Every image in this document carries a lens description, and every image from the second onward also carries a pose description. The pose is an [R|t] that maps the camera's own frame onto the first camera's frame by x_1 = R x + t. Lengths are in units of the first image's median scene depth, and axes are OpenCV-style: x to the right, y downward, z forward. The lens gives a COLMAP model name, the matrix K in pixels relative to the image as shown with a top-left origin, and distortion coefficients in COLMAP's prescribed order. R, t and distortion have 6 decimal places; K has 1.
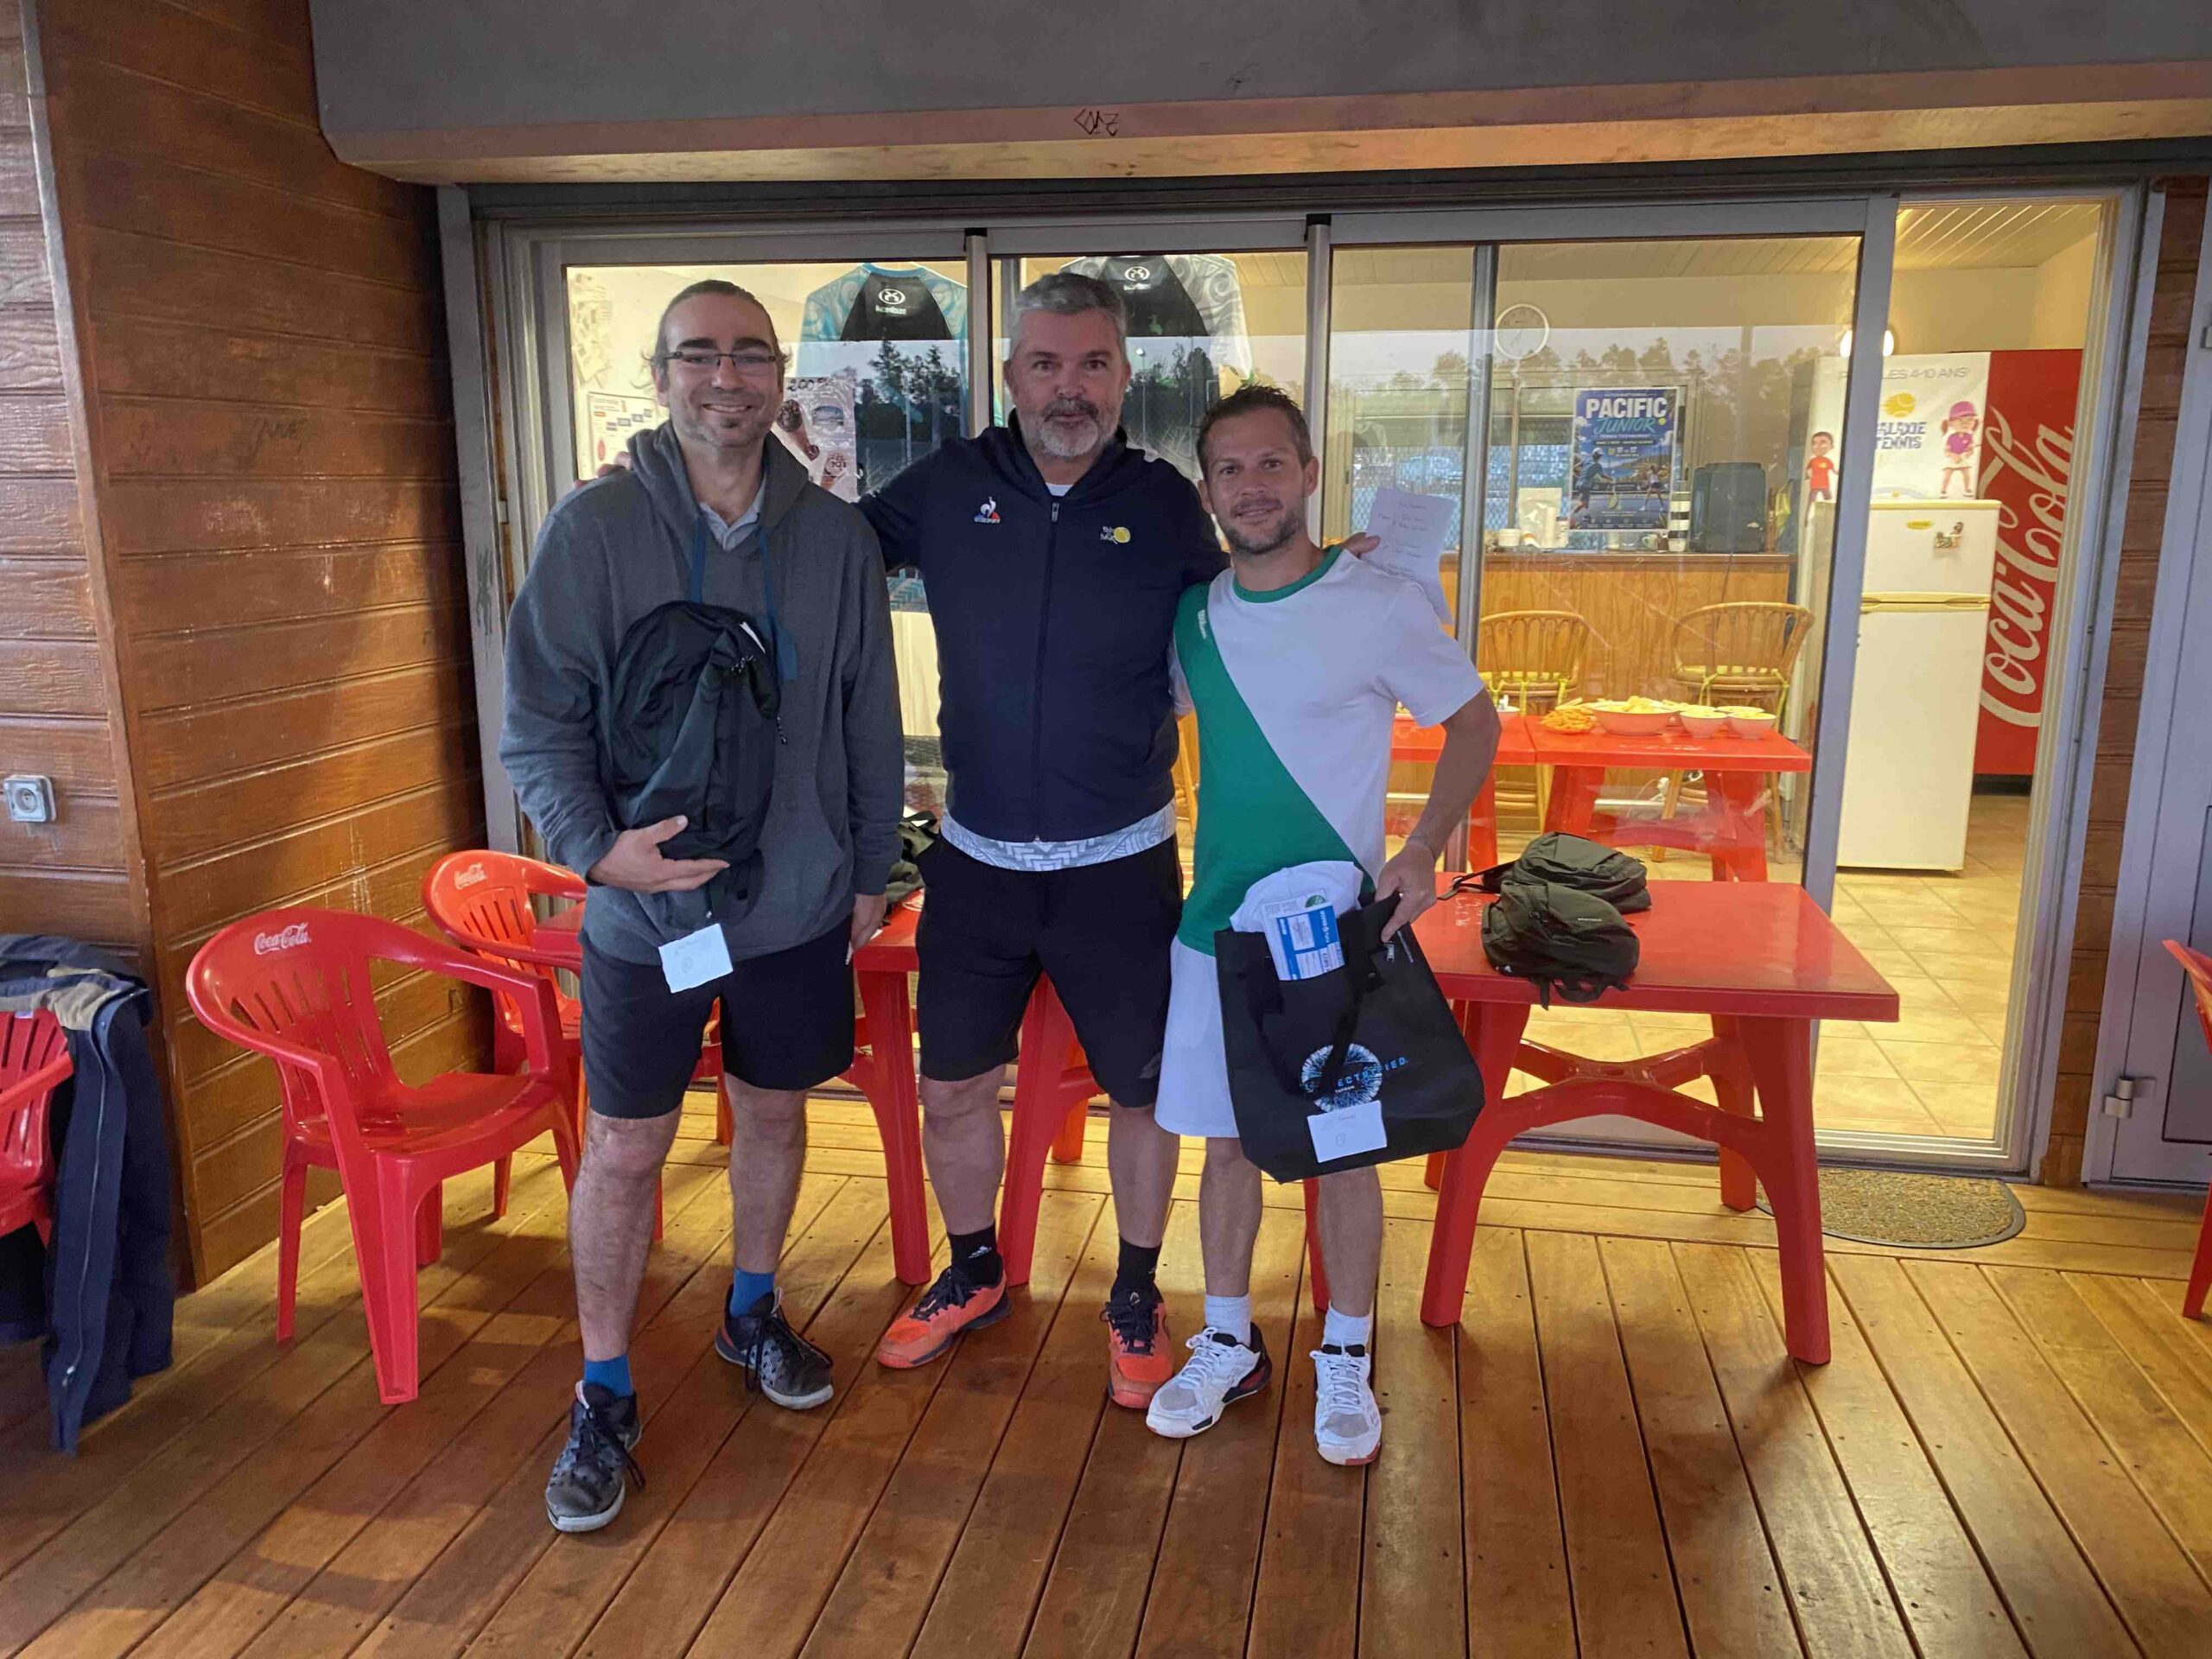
lens RADIAL K [[1647.8, 0, 1116.8], [0, 1647.8, 832.4], [0, 0, 1]] dist [0.015418, -0.013495]
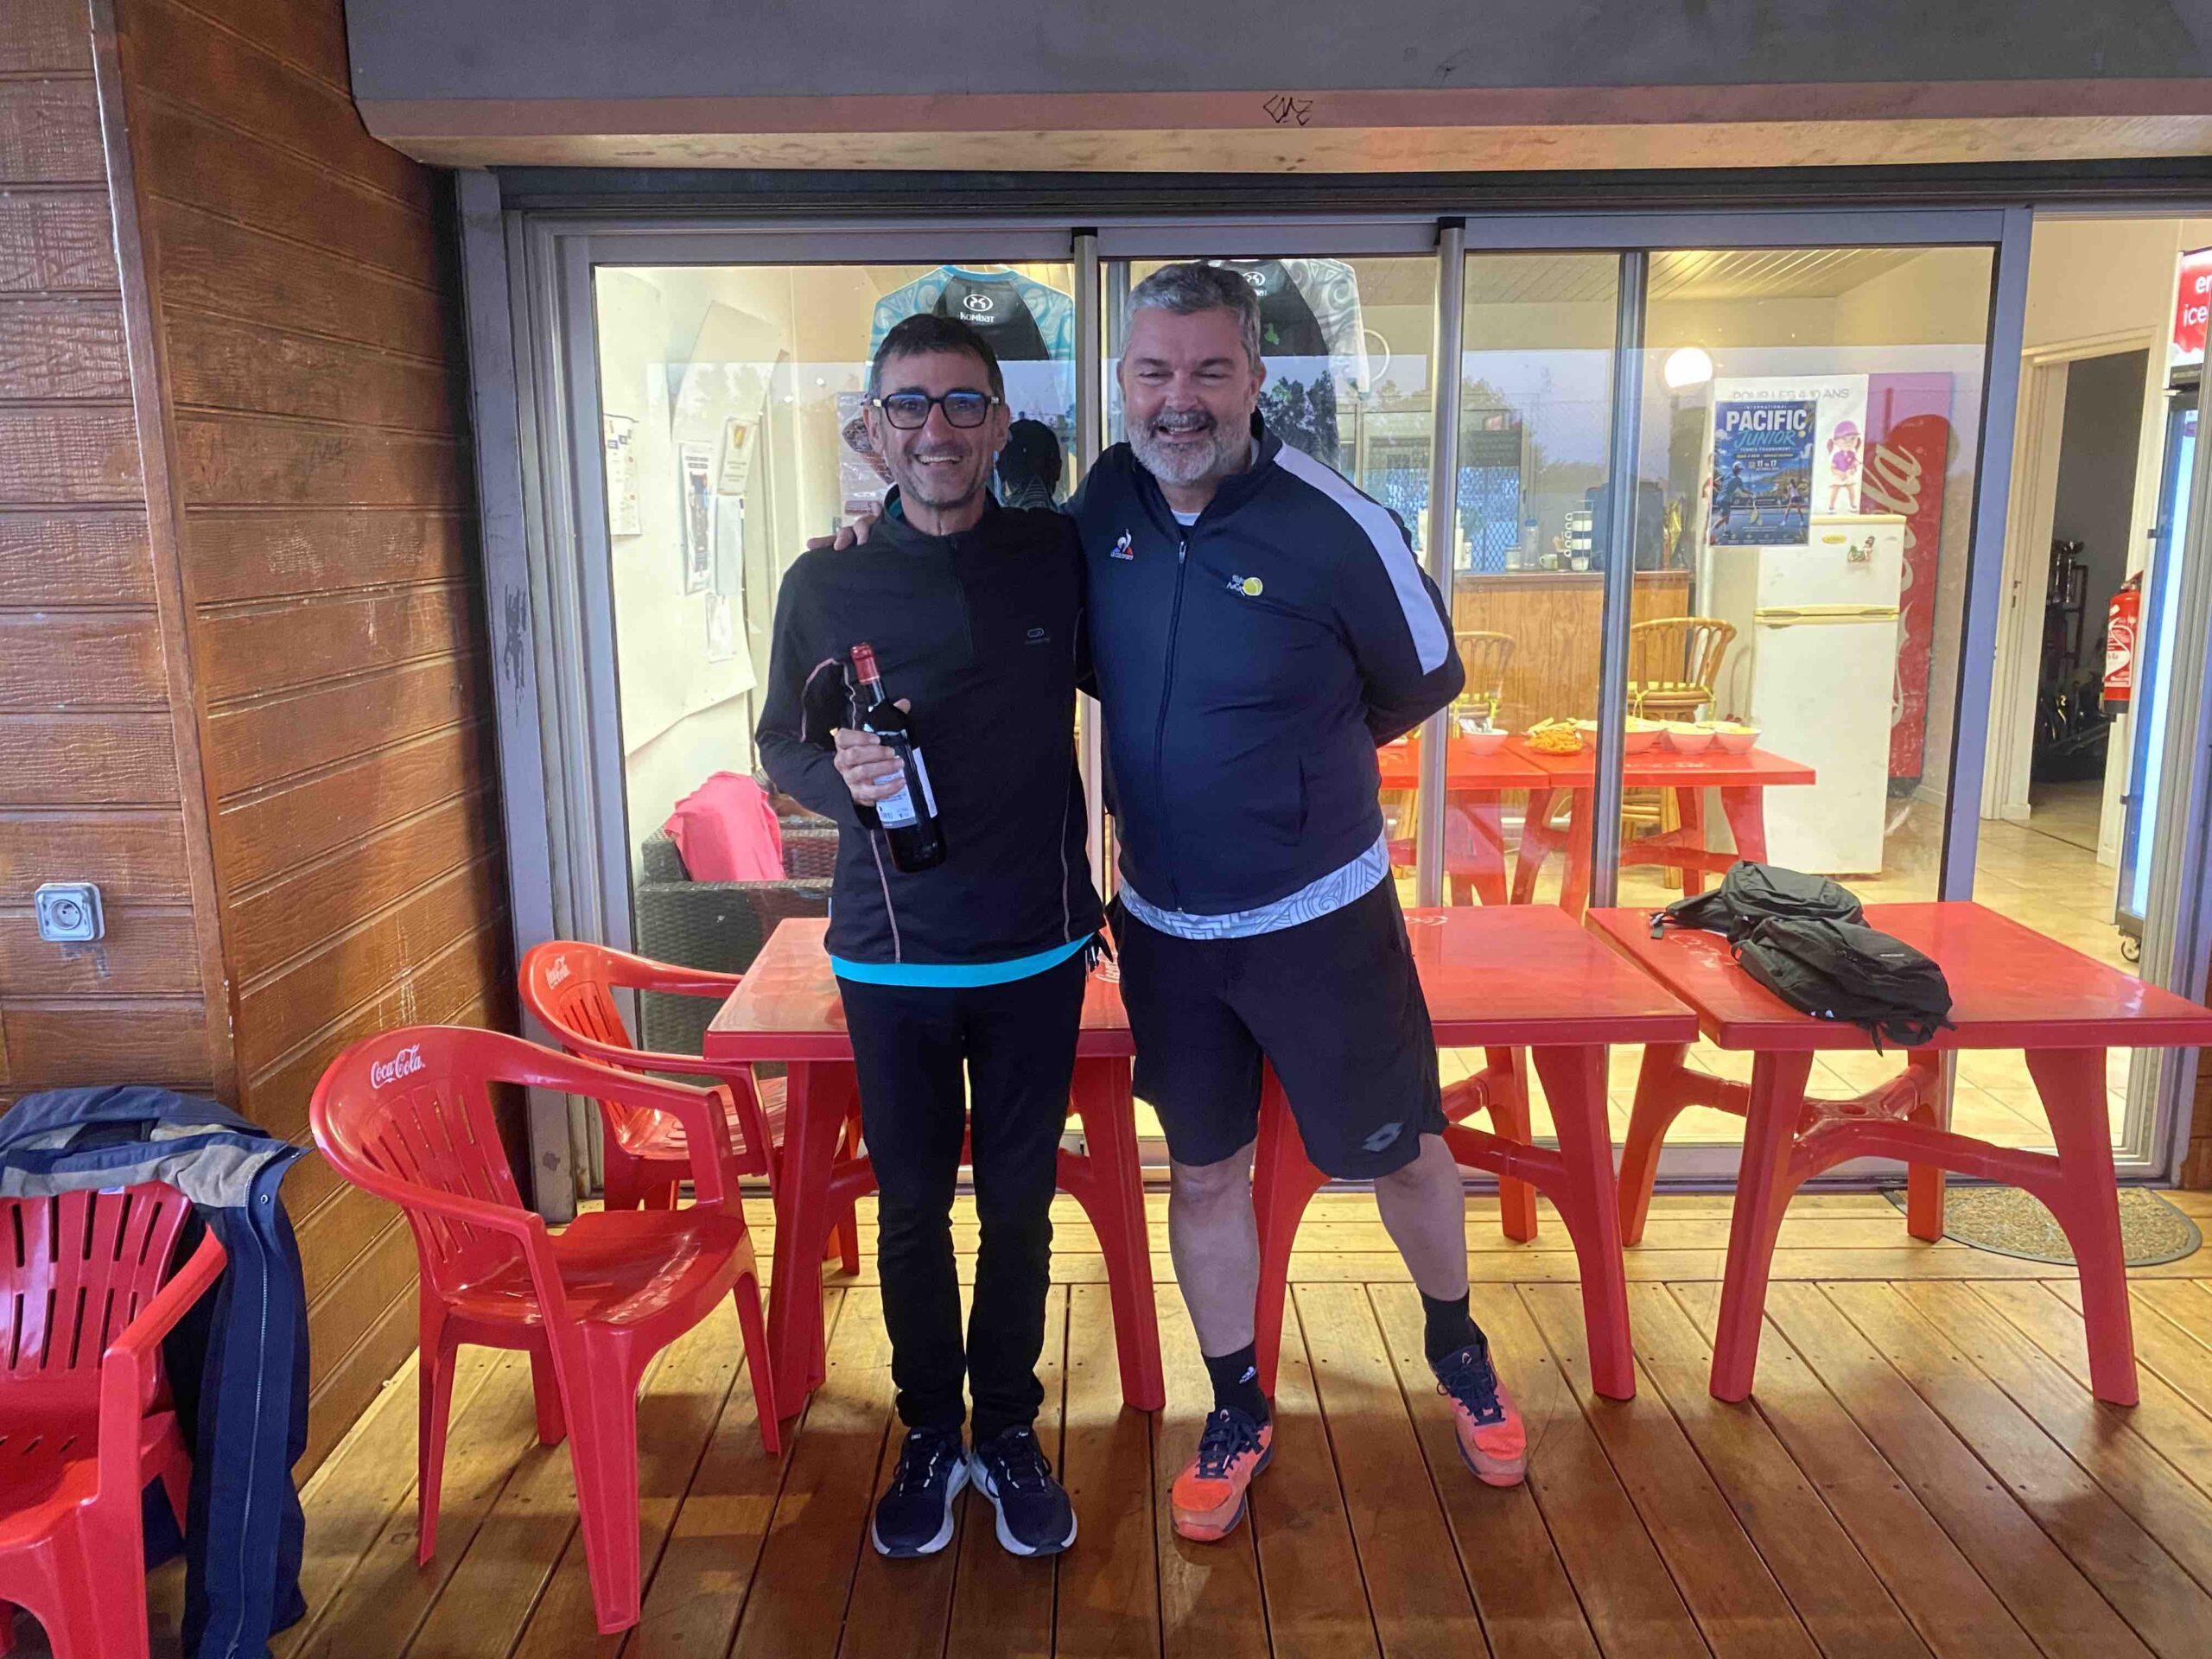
lens RADIAL K [[1647.8, 0, 1072.1], [0, 1647.8, 816.0], [0, 0, 1]] dist [0.015418, -0.013495]
pose [[0.985445, -0.043183, 0.164416, -0.275576], [0.047685, 0.998585, -0.023533, -0.022046], [-0.163167, 0.031031, 0.986110, 0.121042]]
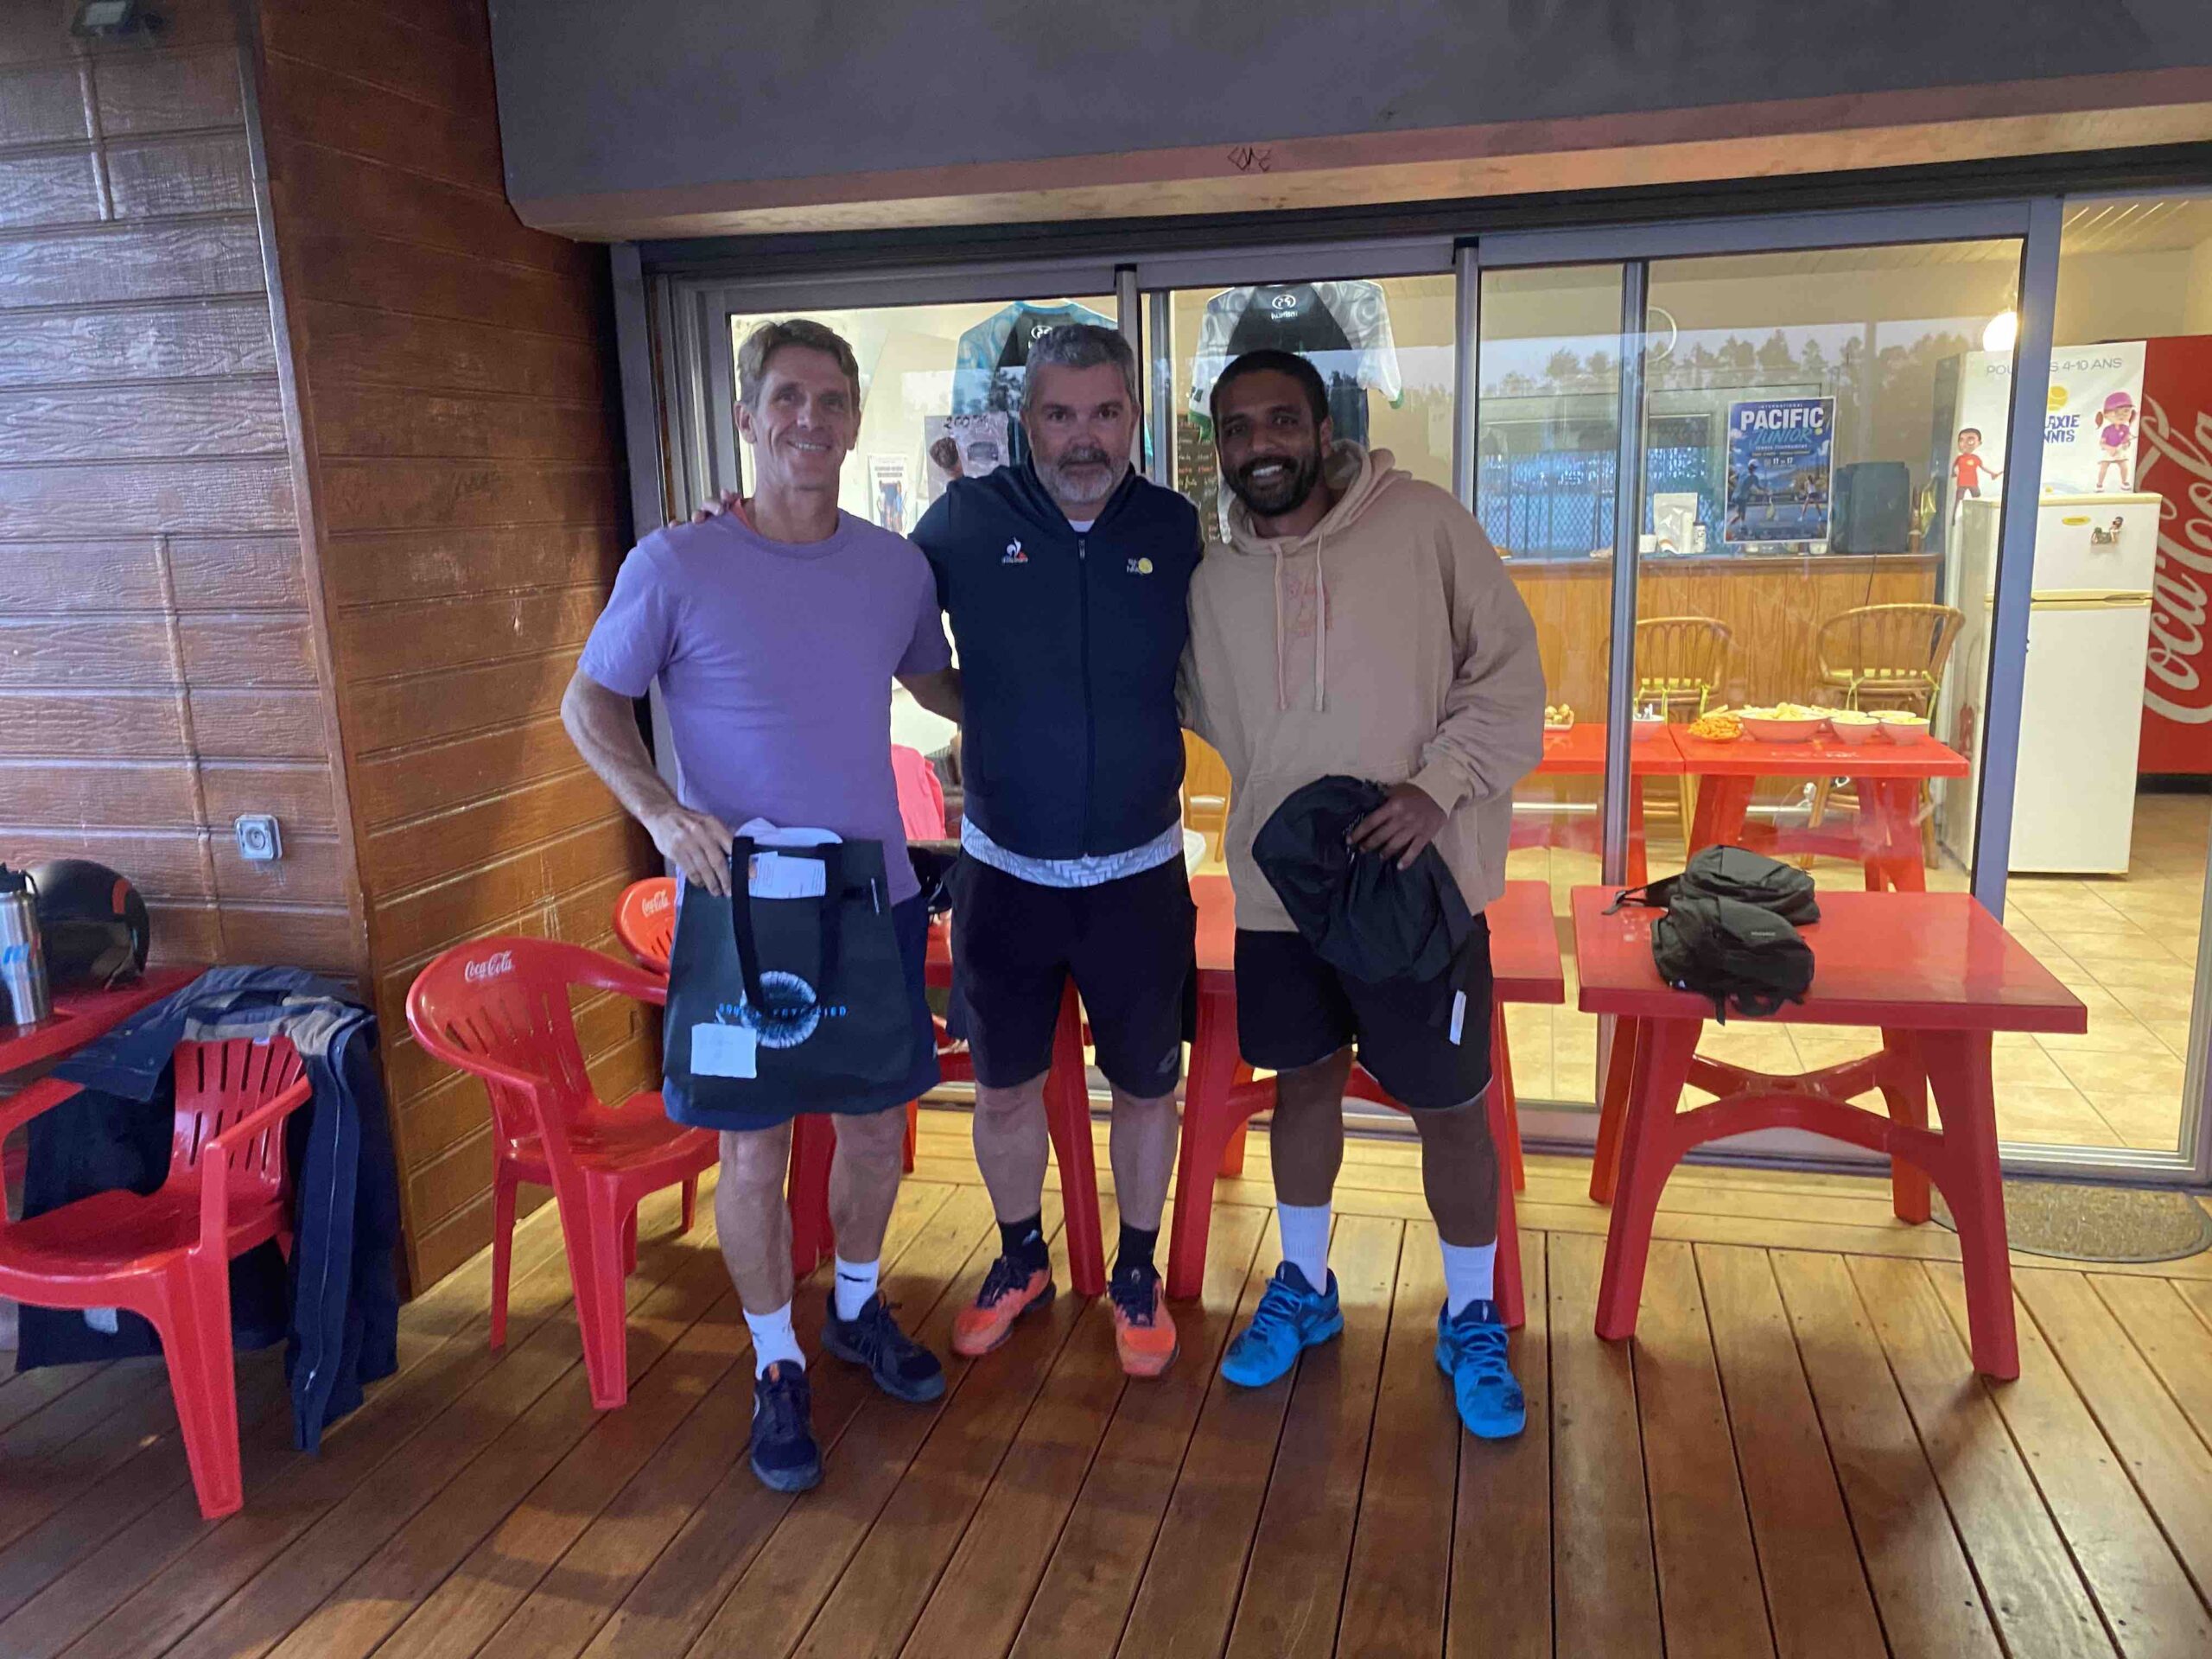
lens RADIAL K [[1647.8, 0, 1118.7], [0, 1647.8, 834.9], [0, 0, 1]] dist [0.015418, -0.013495]
pose [[0.997664, -0.016489, -0.066297, -0.030043], [0.016127, 0.999852, -0.005990, -0.006082], [0.066386, 0.004907, 0.997782, -0.021950]]
